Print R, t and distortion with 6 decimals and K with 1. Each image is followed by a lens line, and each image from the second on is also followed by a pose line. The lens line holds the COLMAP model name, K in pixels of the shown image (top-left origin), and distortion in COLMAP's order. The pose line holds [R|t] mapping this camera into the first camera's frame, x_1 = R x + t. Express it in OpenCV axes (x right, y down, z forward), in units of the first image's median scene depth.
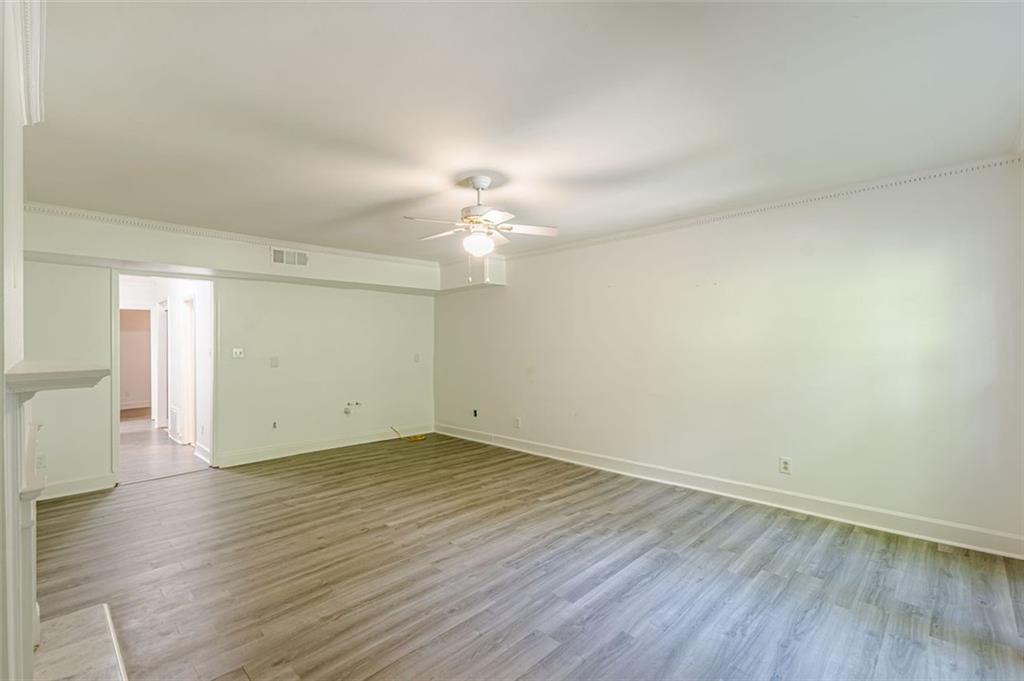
lens RADIAL K [[443.7, 0, 510.6], [0, 443.7, 330.5], [0, 0, 1]] dist [0.001818, -0.001175]
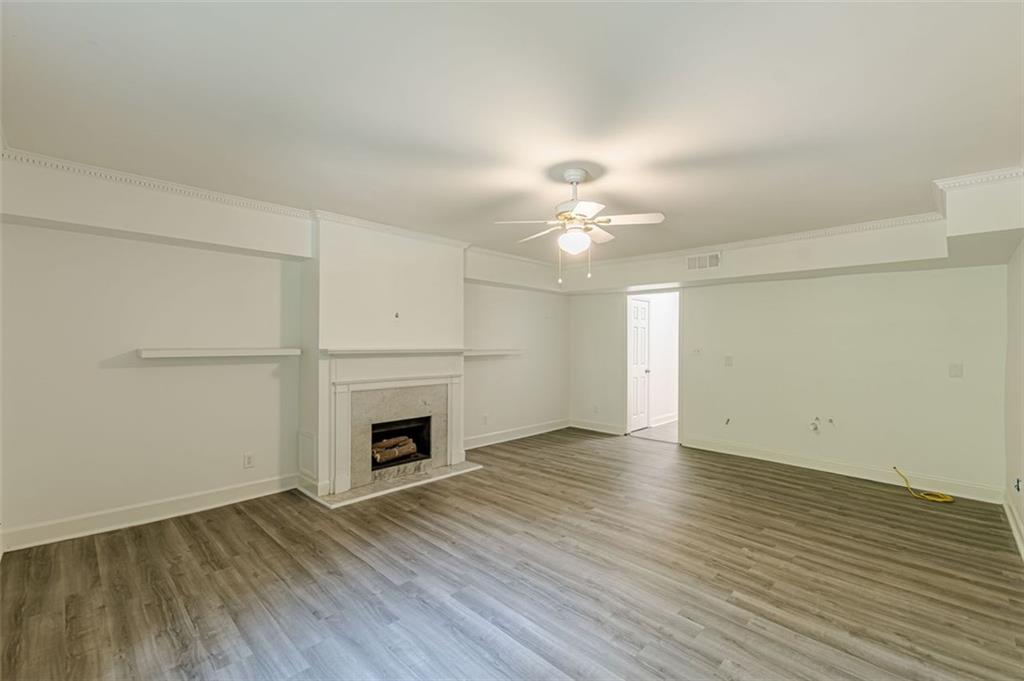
lens RADIAL K [[443.7, 0, 512.3], [0, 443.7, 341.9], [0, 0, 1]] dist [0.001818, -0.001175]
pose [[-0.005912, 0.005595, -0.999967, 0.694264], [0.020528, 0.999774, 0.005472, 0.013101], [0.999772, -0.020495, -0.006026, 0.691289]]
